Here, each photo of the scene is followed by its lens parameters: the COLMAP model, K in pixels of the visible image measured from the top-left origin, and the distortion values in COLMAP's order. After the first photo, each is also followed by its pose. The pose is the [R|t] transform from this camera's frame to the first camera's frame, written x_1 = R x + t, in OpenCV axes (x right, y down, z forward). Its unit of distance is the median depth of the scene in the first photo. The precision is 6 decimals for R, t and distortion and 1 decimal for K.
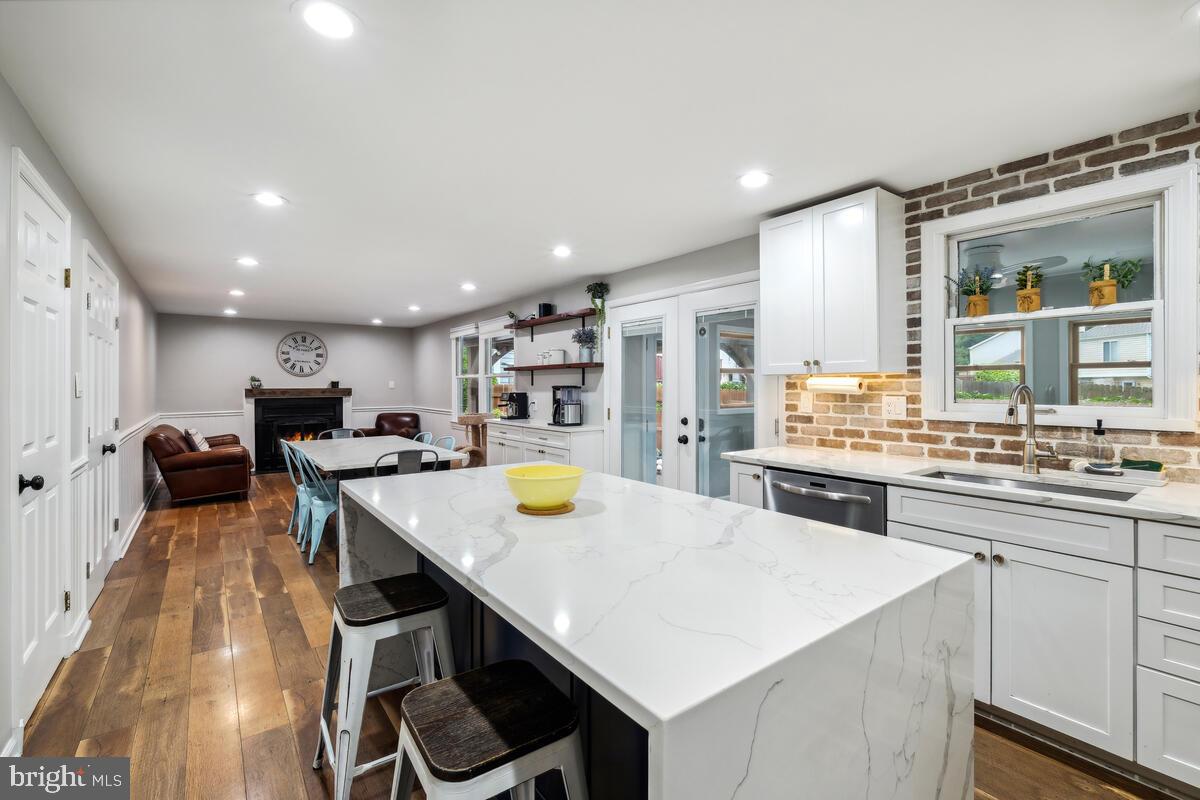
lens RADIAL K [[526.1, 0, 602.7], [0, 526.1, 384.4], [0, 0, 1]] dist [0.003606, -0.001408]
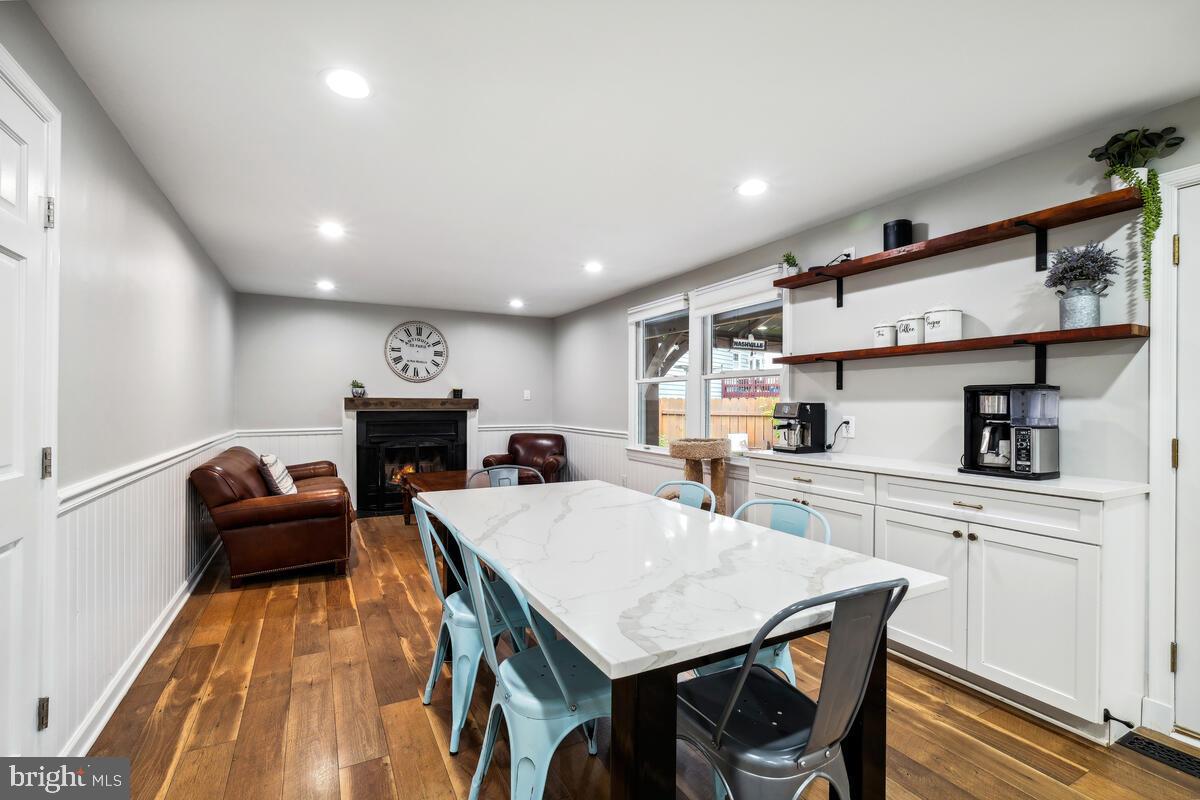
lens RADIAL K [[526.1, 0, 599.4], [0, 526.1, 404.3], [0, 0, 1]] dist [0.003606, -0.001408]
pose [[0.988653, 0.007252, -0.150043, -0.258618], [-0.006946, 0.999973, 0.002561, 0.015133], [0.150057, -0.001489, 0.988676, 0.388526]]
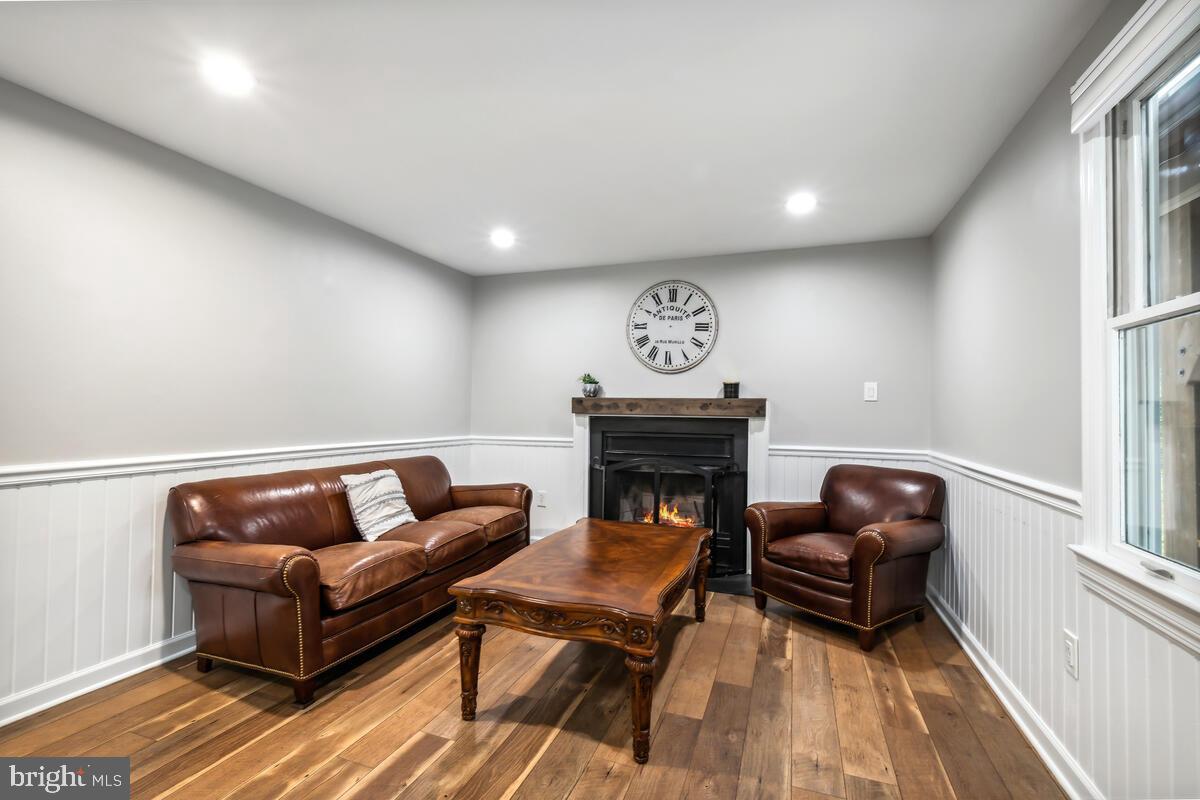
lens RADIAL K [[526.1, 0, 602.2], [0, 526.1, 397.1], [0, 0, 1]] dist [0.003606, -0.001408]
pose [[0.541106, -0.010061, -0.840894, -0.251319], [-0.015228, 0.999647, -0.021759, 0.022033], [0.840817, 0.024579, 0.540762, 0.854995]]
